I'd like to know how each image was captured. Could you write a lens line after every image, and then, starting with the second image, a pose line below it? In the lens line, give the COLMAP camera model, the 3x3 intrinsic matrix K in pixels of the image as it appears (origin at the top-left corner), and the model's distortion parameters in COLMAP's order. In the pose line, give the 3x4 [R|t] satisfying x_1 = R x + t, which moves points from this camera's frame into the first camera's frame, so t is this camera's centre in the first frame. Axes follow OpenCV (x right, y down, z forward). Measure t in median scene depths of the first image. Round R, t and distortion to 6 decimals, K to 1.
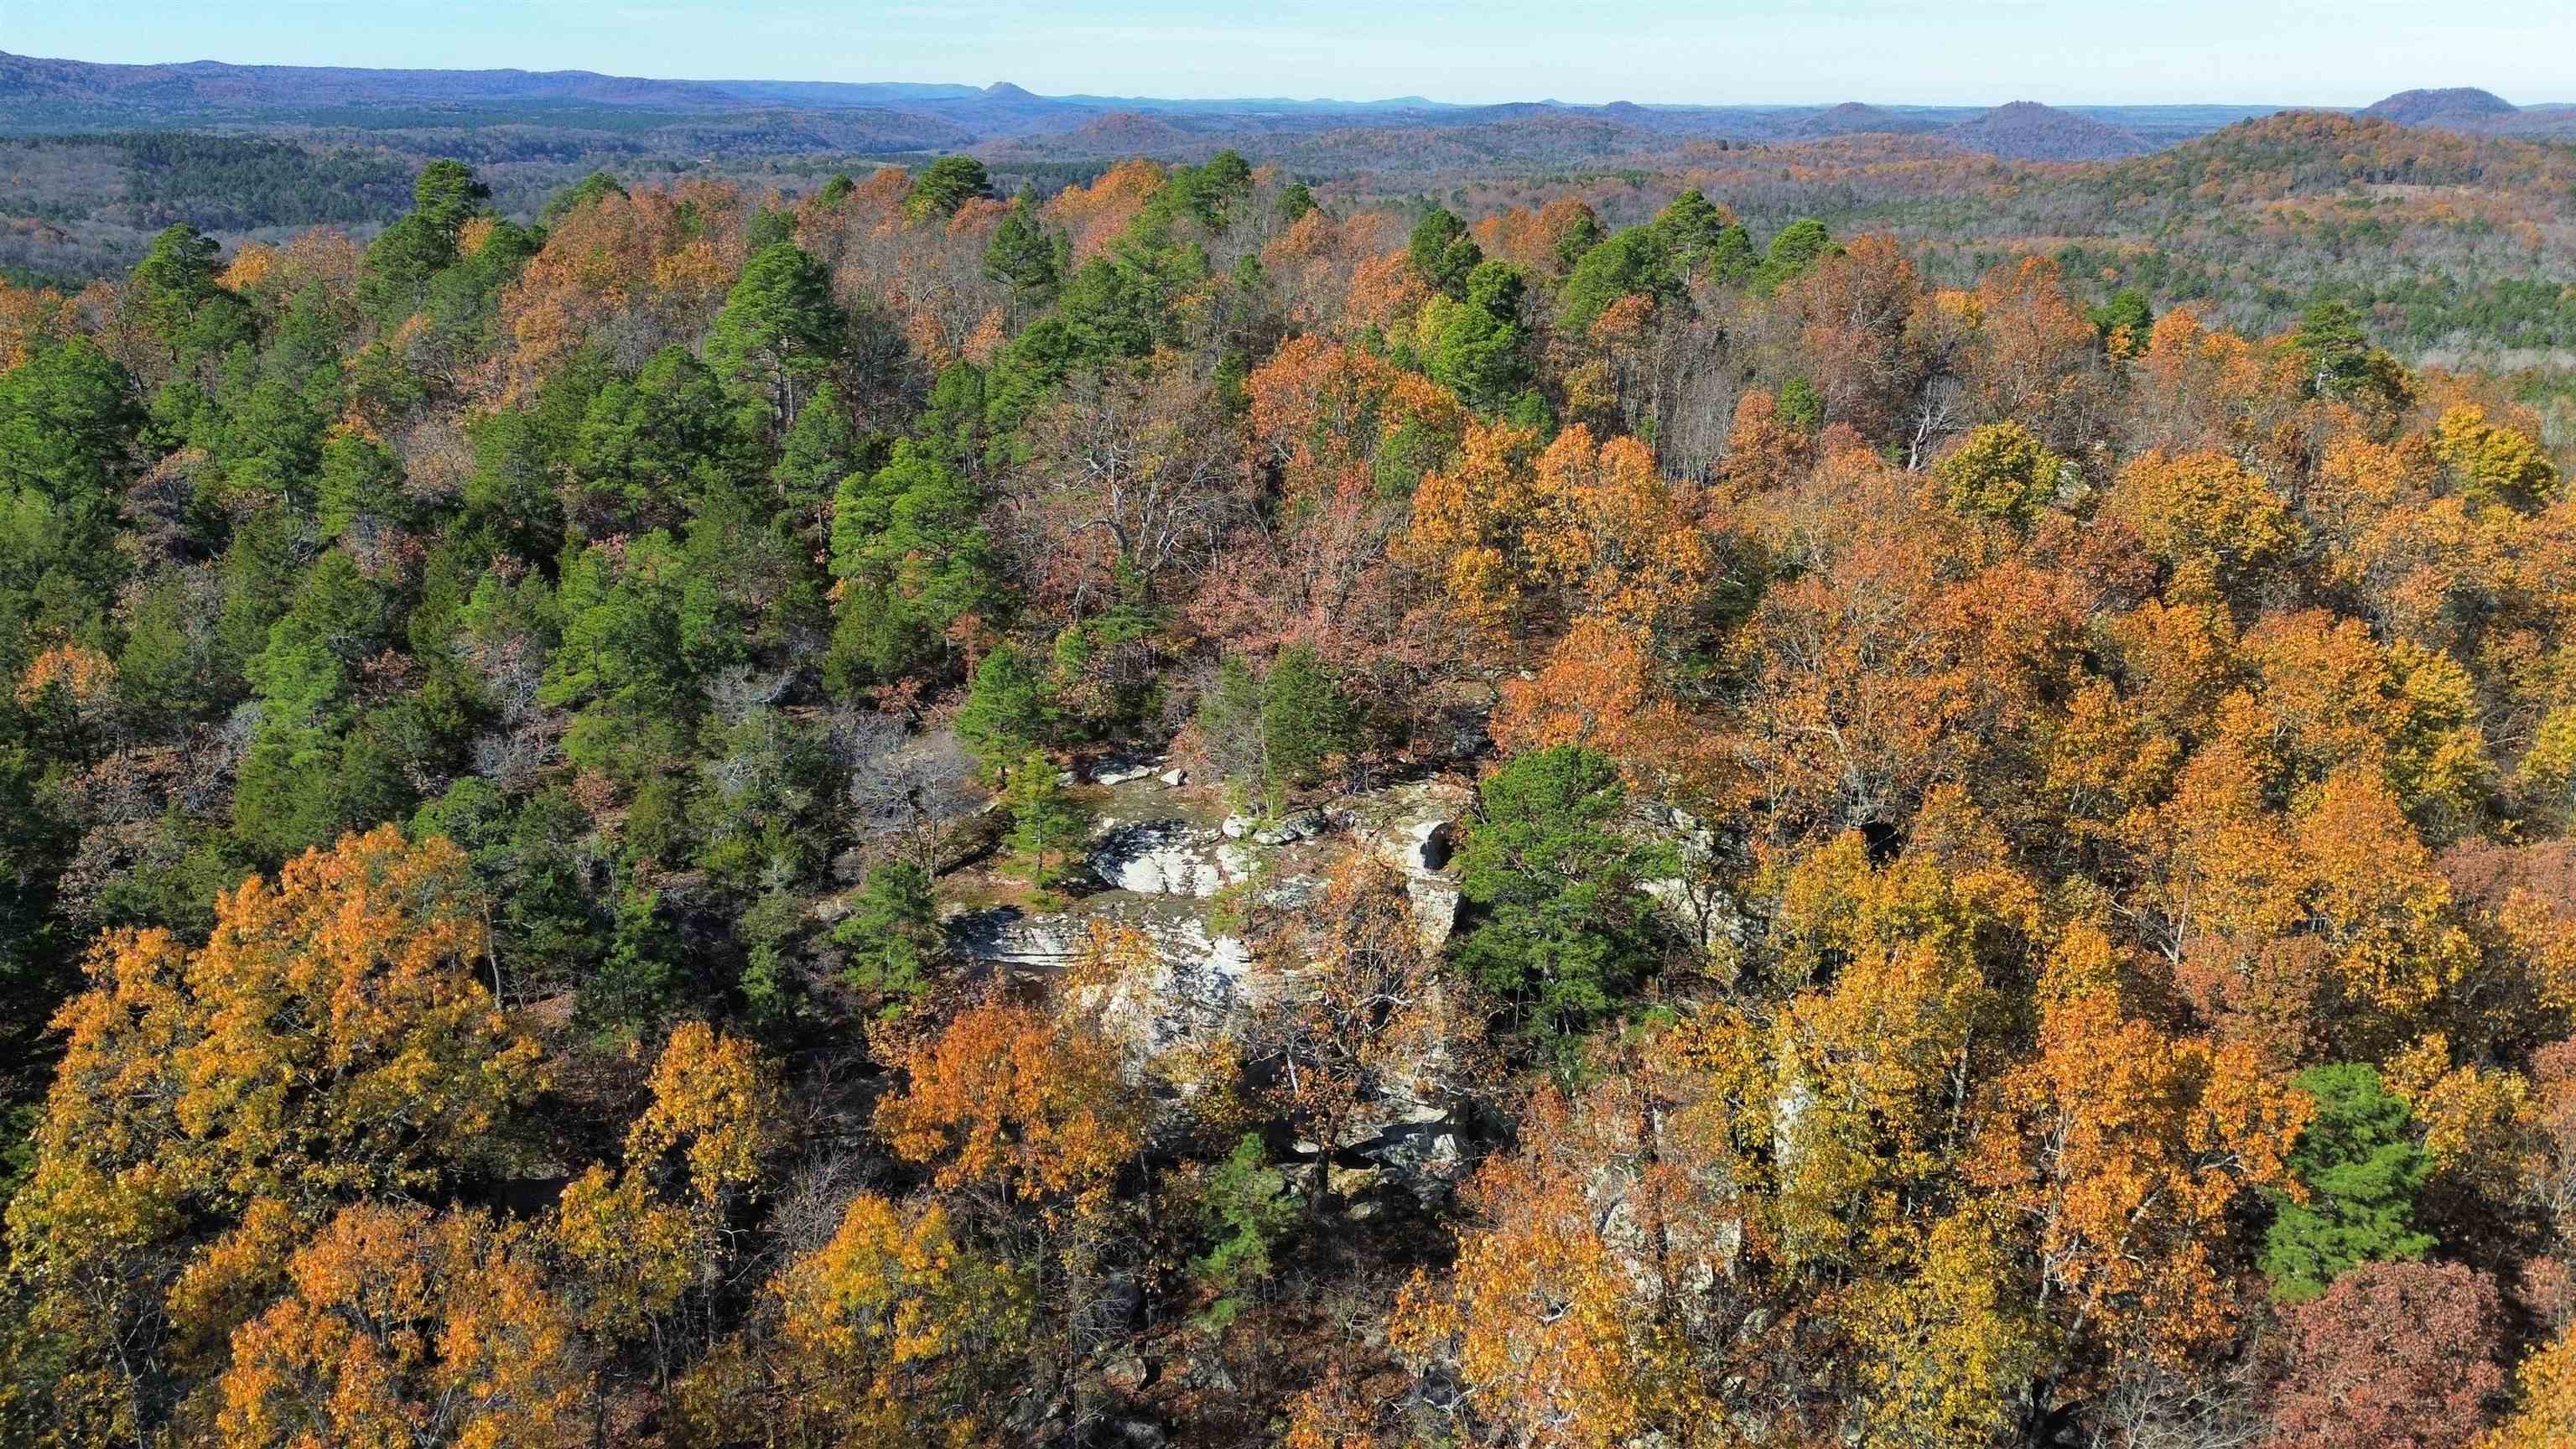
lens RADIAL K [[1816.6, 0, 1284.7], [0, 1816.6, 720.8], [0, 0, 1]] dist [0.068733, -0.060846]
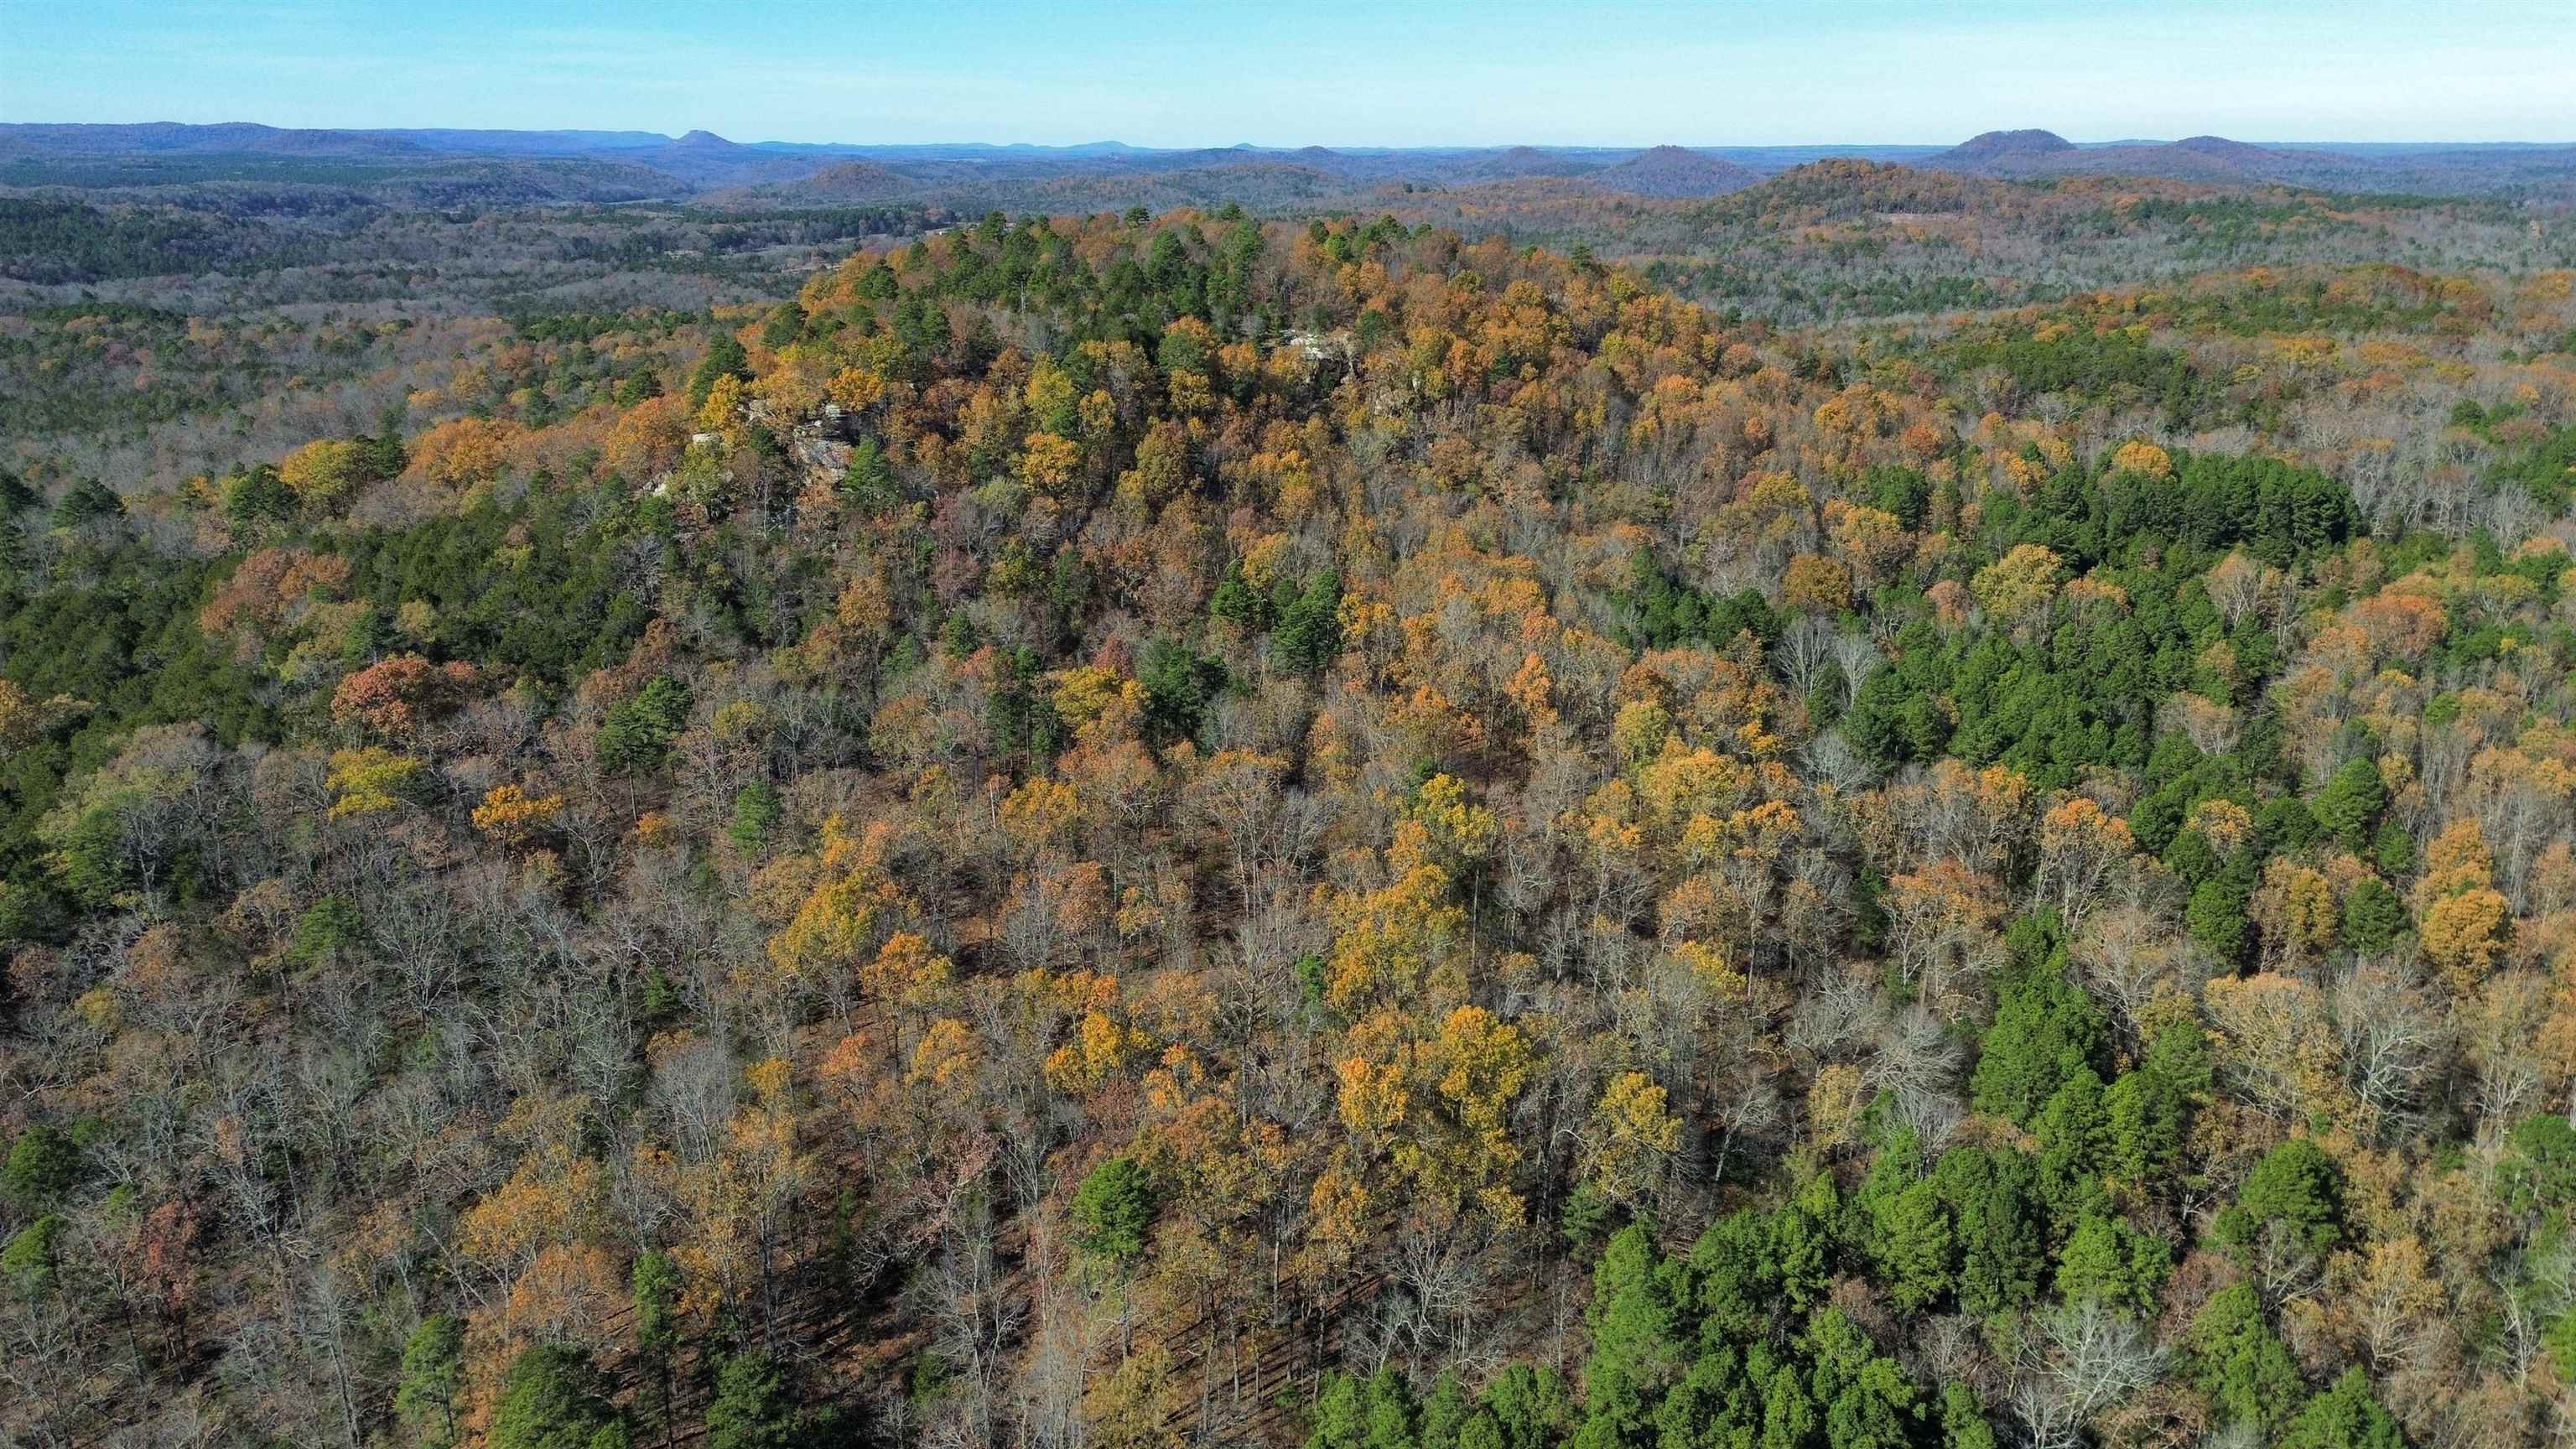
lens RADIAL K [[1816.6, 0, 1284.7], [0, 1816.6, 720.8], [0, 0, 1]] dist [0.068733, -0.060846]
pose [[0.987435, -0.057168, 0.147324, -0.059082], [0.060301, 0.998037, -0.016884, 0.079138], [-0.146070, 0.025555, 0.988944, -0.261366]]
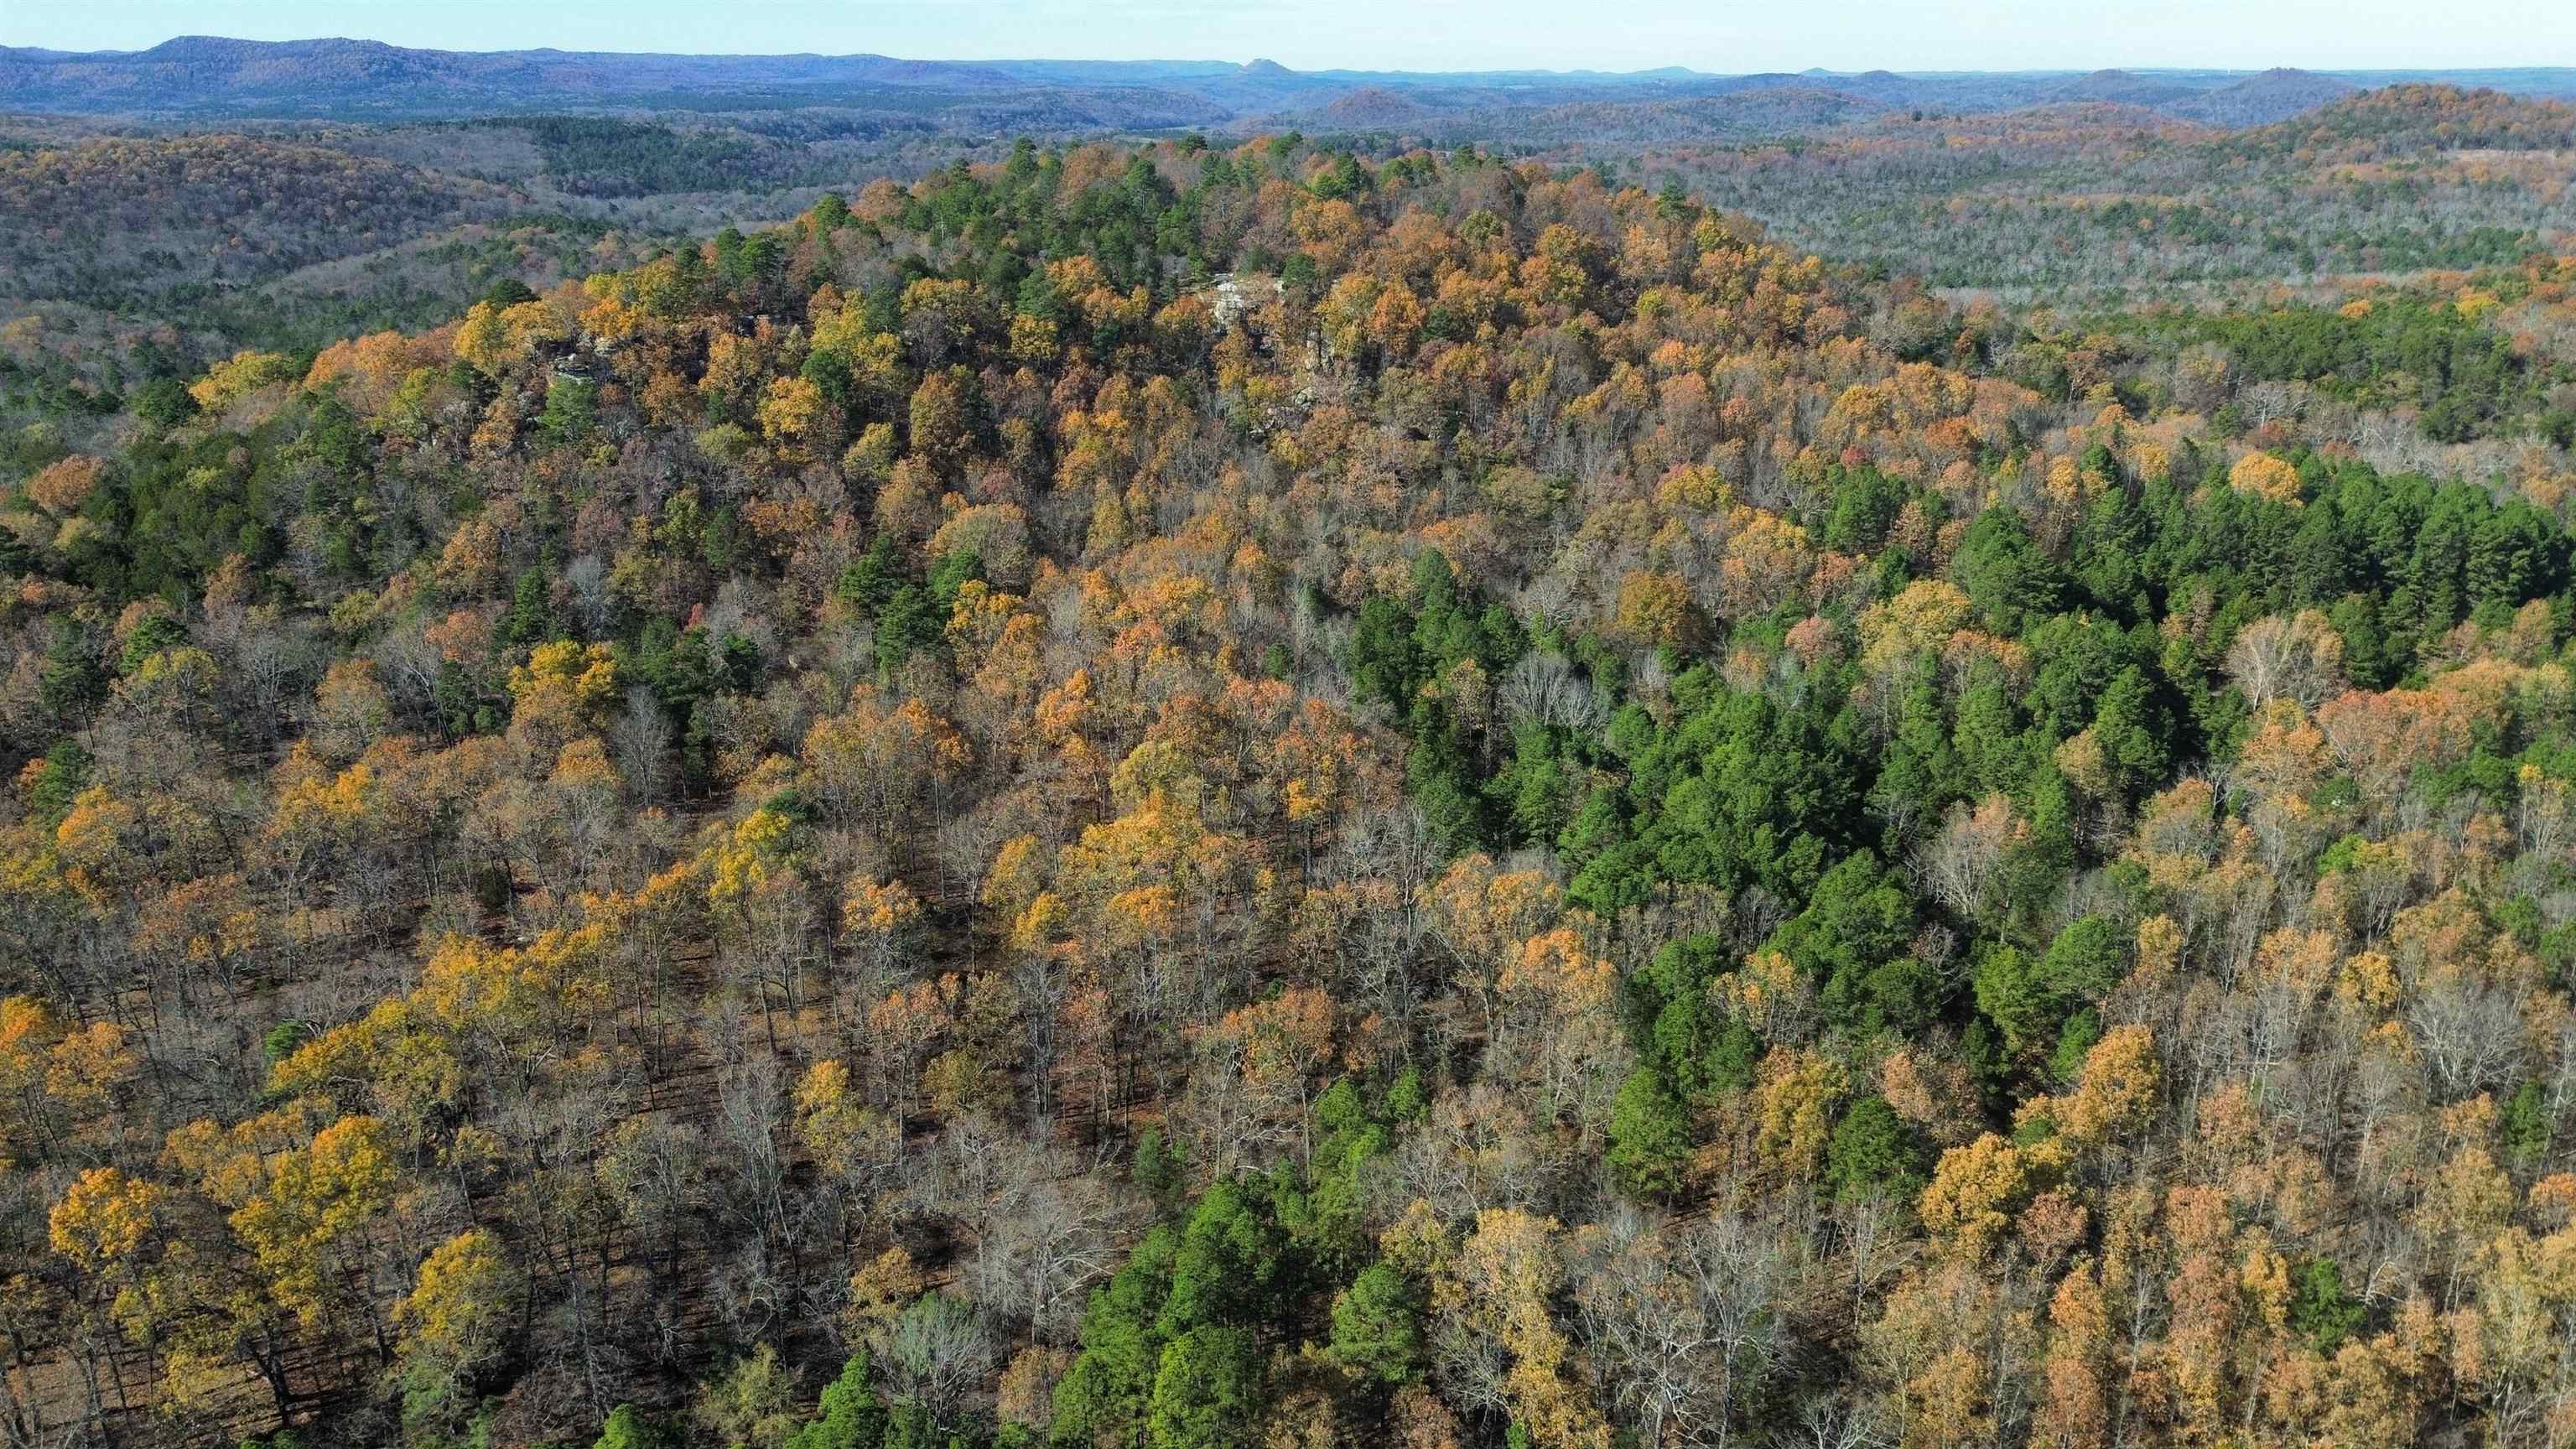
lens RADIAL K [[1816.6, 0, 1284.7], [0, 1816.6, 720.8], [0, 0, 1]] dist [0.068733, -0.060846]
pose [[0.991095, 0.036433, -0.128077, 0.045812], [-0.034772, 0.999280, 0.015183, 0.070888], [0.128538, -0.010595, 0.991648, -0.231156]]
